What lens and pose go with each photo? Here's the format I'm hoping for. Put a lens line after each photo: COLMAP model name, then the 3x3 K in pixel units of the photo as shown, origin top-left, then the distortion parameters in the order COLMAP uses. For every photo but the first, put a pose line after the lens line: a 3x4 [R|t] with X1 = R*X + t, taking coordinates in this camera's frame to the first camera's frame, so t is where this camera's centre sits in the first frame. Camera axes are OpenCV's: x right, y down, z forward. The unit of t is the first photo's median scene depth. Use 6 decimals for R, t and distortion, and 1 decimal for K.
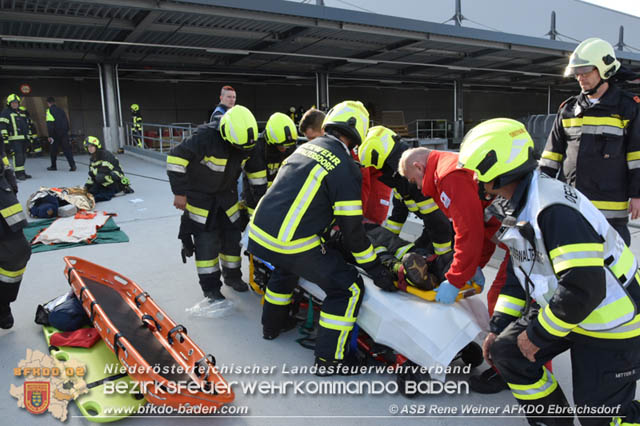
lens RADIAL K [[493.0, 0, 320.0], [0, 493.0, 213.0], [0, 0, 1]] dist [-0.038657, 0.005149]
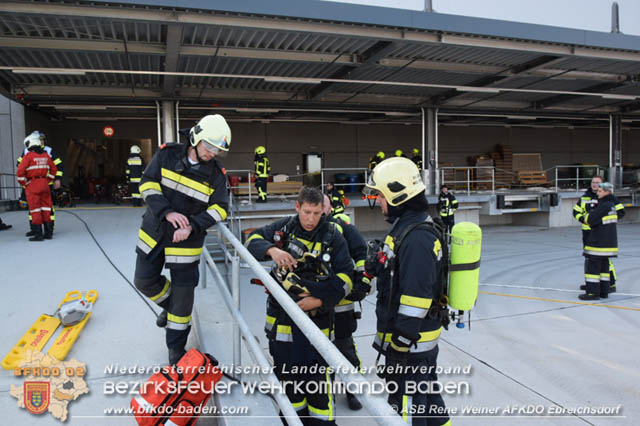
lens RADIAL K [[493.0, 0, 320.0], [0, 493.0, 213.0], [0, 0, 1]] dist [-0.038657, 0.005149]
pose [[0.965390, 0.028106, -0.259290, 0.063398], [-0.049343, 0.995904, -0.075765, -0.062257], [0.256099, 0.085937, 0.962823, 0.278464]]
